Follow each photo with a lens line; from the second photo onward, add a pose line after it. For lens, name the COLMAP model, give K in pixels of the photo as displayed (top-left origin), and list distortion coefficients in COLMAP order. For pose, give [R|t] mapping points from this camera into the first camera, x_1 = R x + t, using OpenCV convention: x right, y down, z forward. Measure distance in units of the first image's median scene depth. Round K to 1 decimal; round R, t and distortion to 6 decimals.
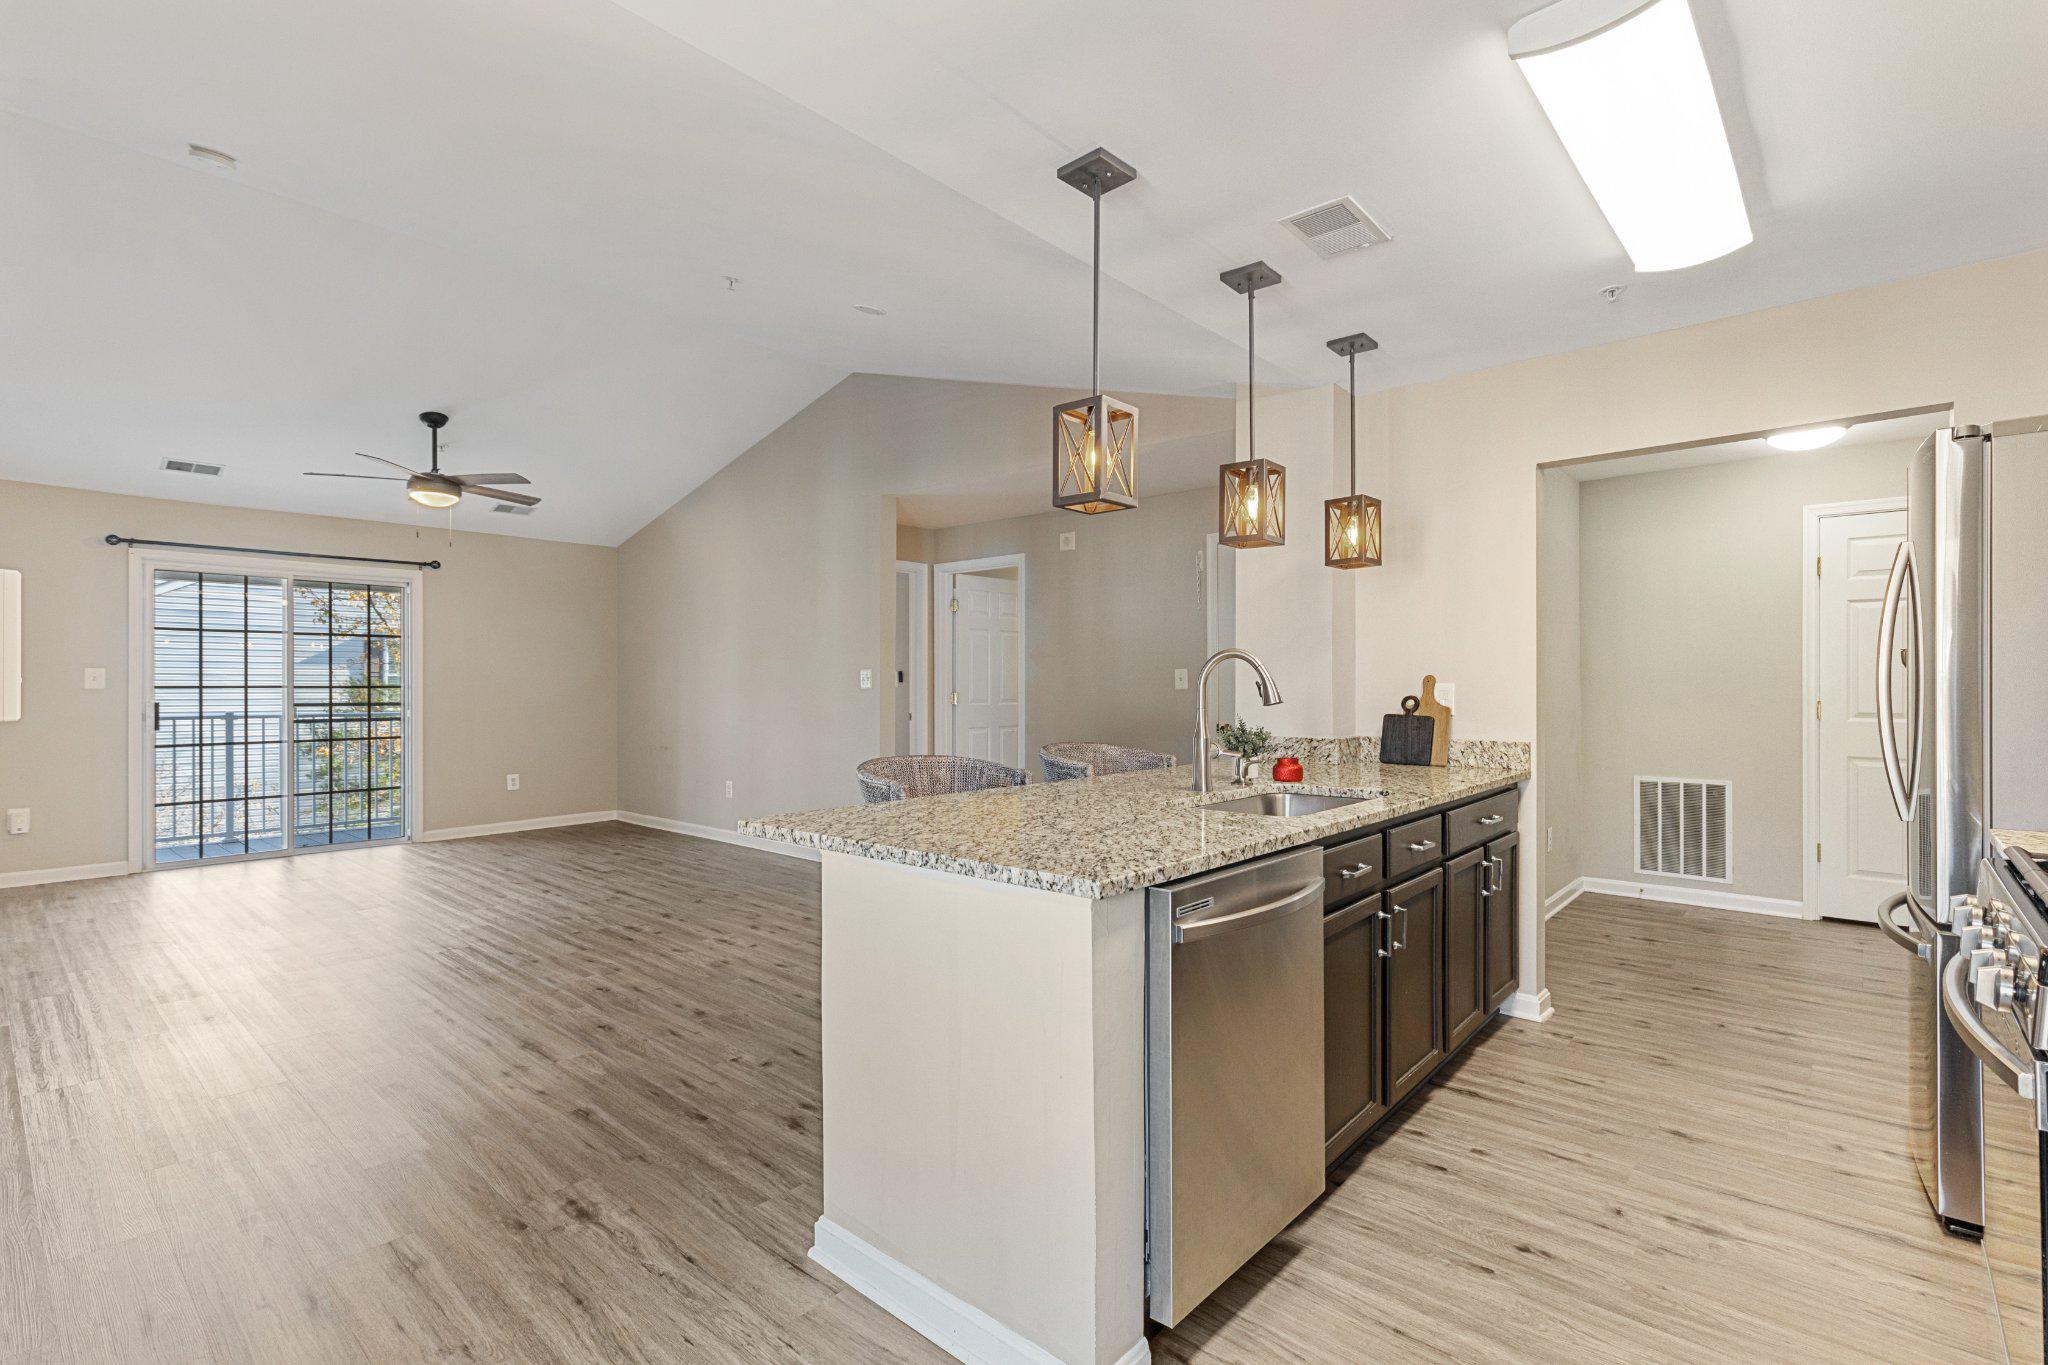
lens RADIAL K [[950.0, 0, 1020.3], [0, 950.0, 682.0], [0, 0, 1]] dist [0.010331, -0.000023]
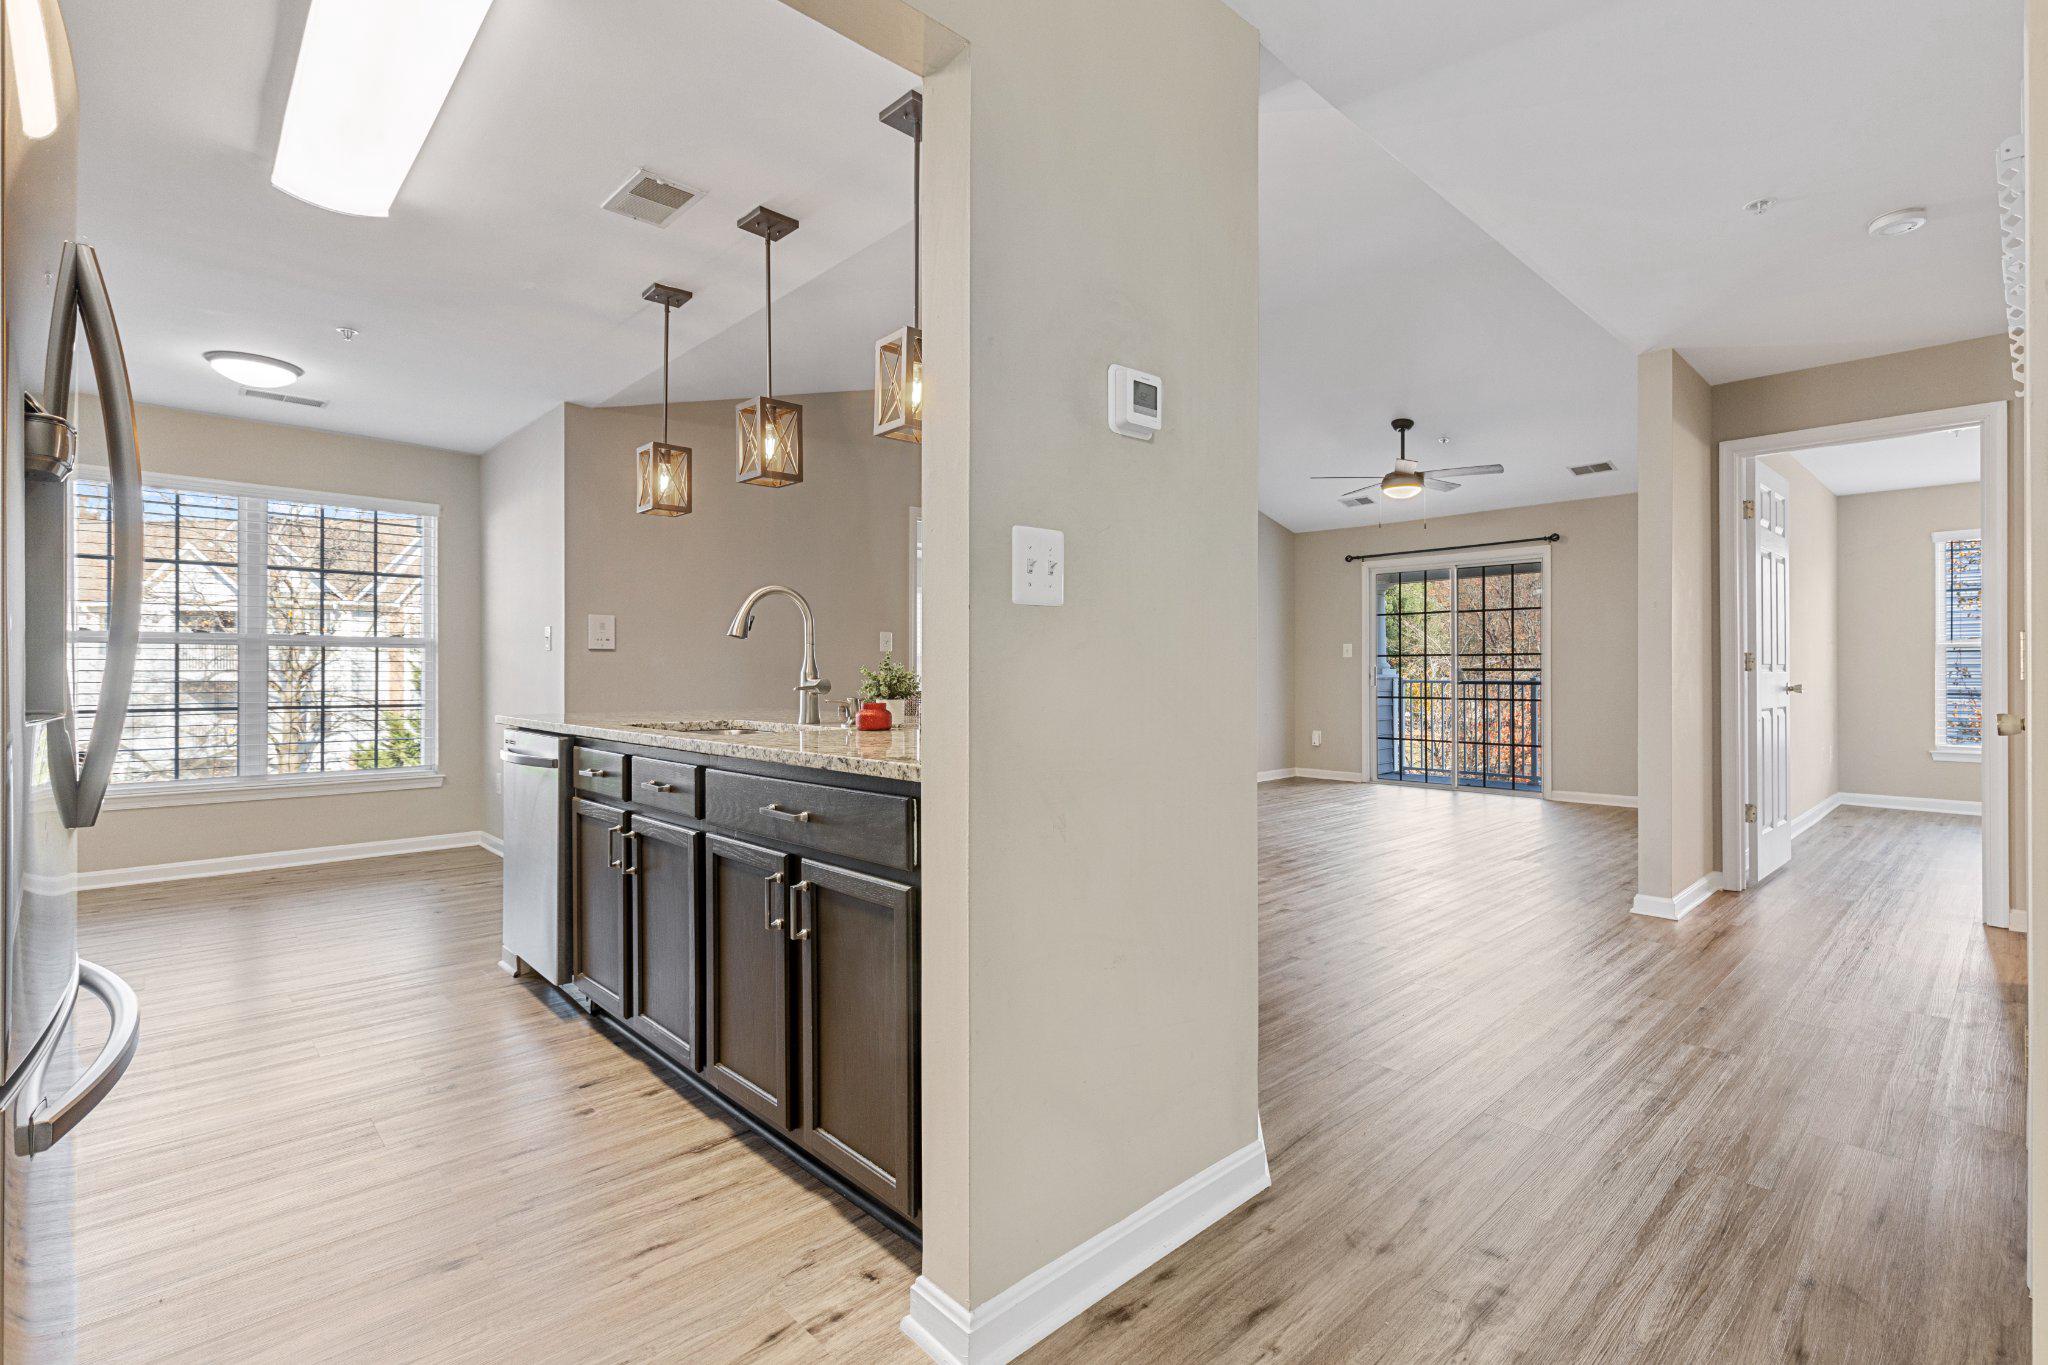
lens RADIAL K [[939.0, 0, 1041.3], [0, 939.0, 664.3], [0, 0, 1]] dist [0.009135, -0.001661]
pose [[-0.081788, -0.005666, -0.996634, 0.878268], [0.002454, 0.999980, -0.005886, 0.040780], [0.996647, -0.002927, -0.081773, 0.979876]]
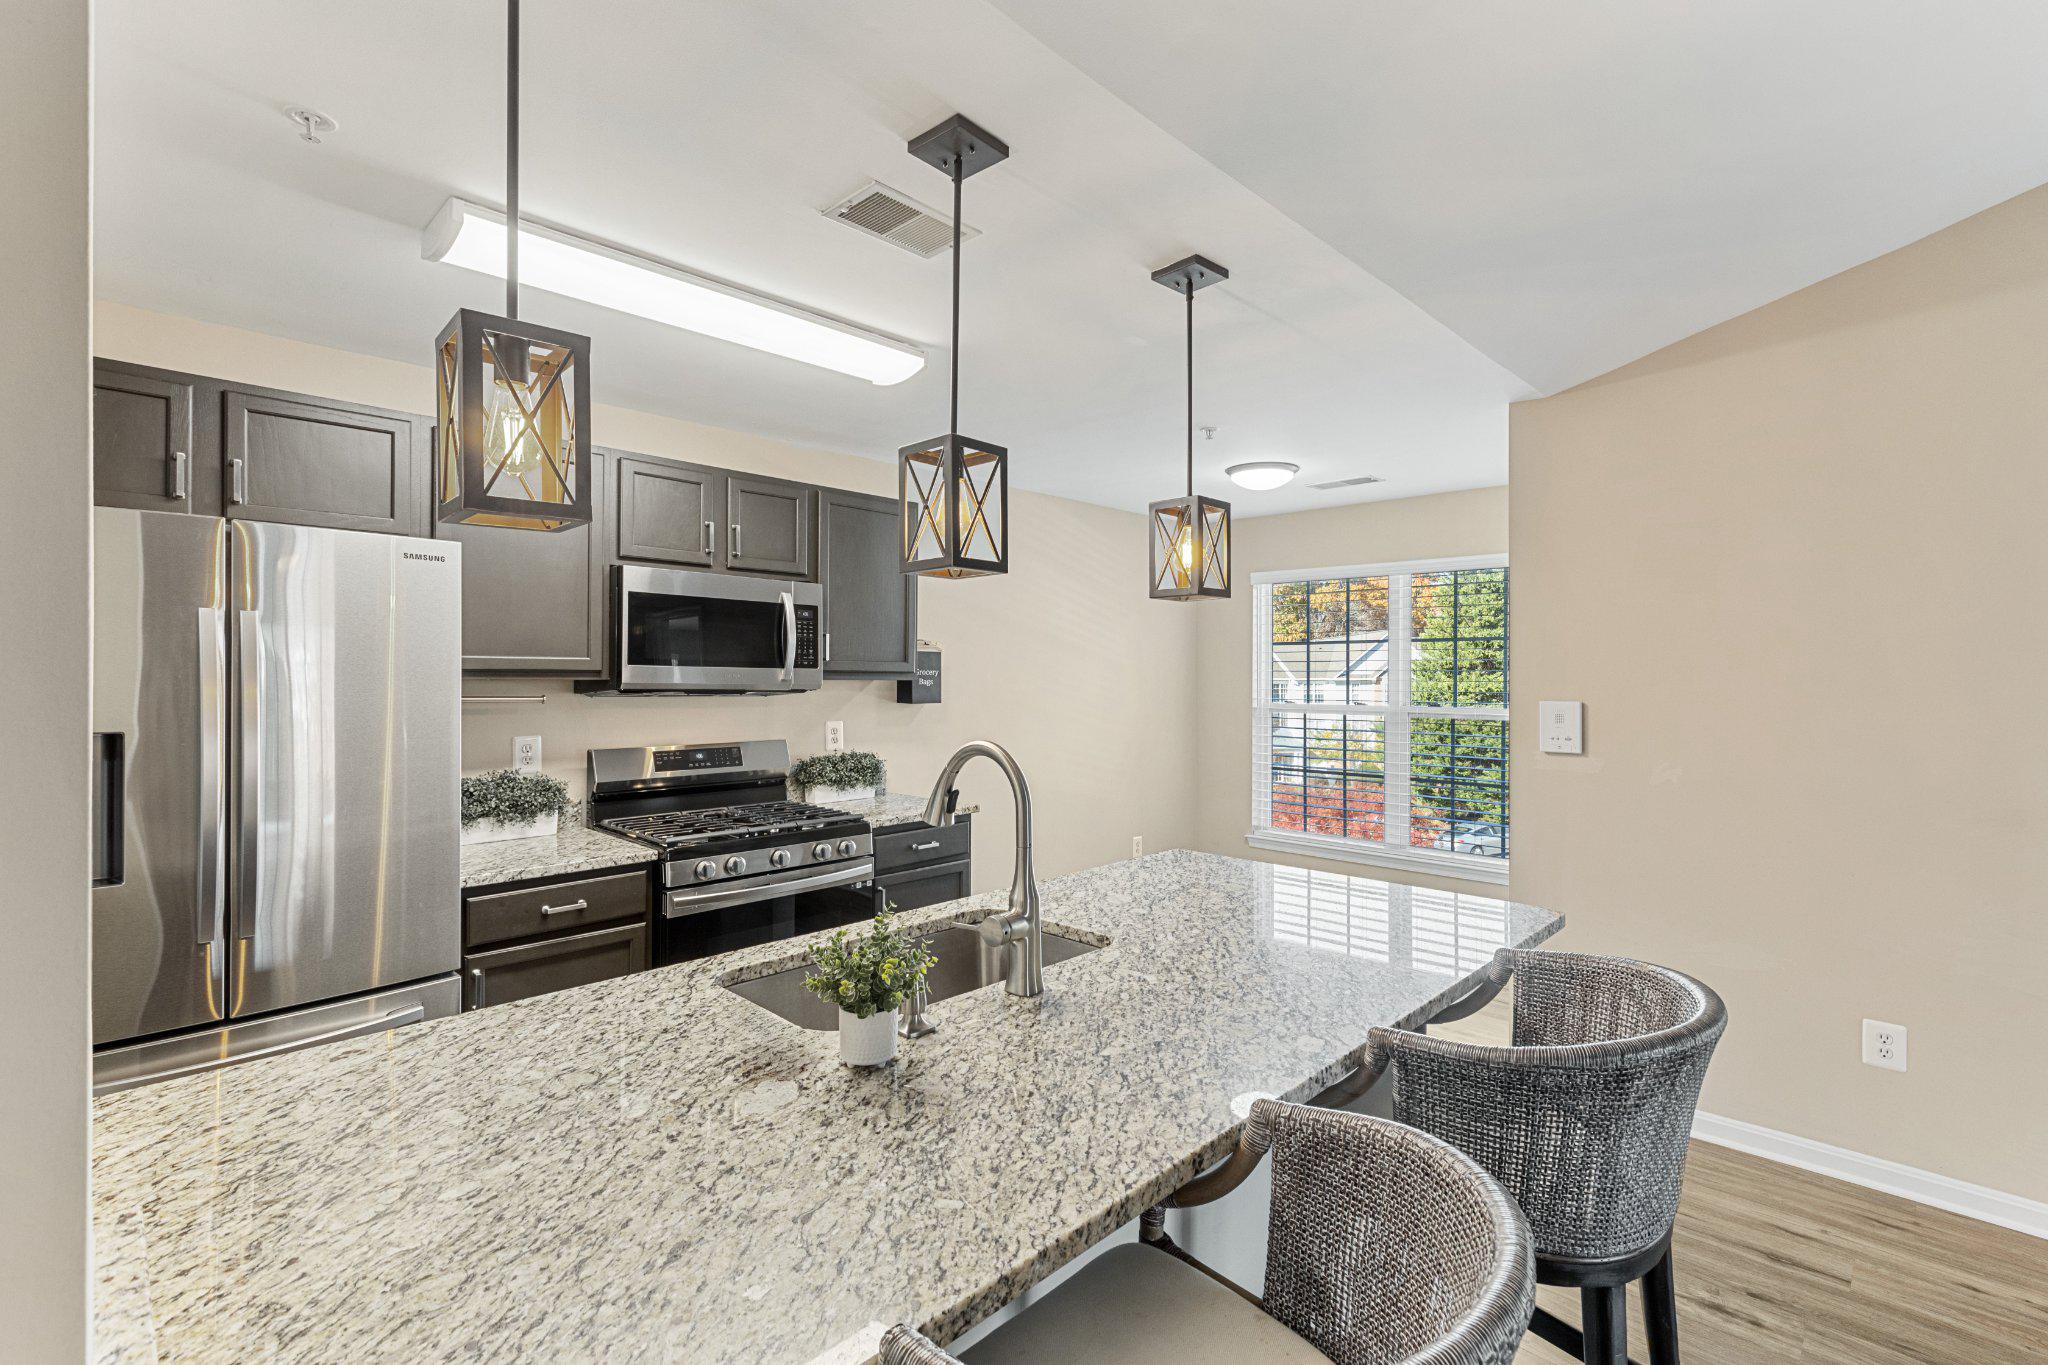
lens RADIAL K [[939.0, 0, 1017.6], [0, 939.0, 676.8], [0, 0, 1]] dist [0.009135, -0.001661]
pose [[-0.998551, -0.000368, 0.053803, 0.121048], [-0.000384, 1.000000, -0.000302, -0.054671], [-0.053803, -0.000322, -0.998551, 1.154485]]
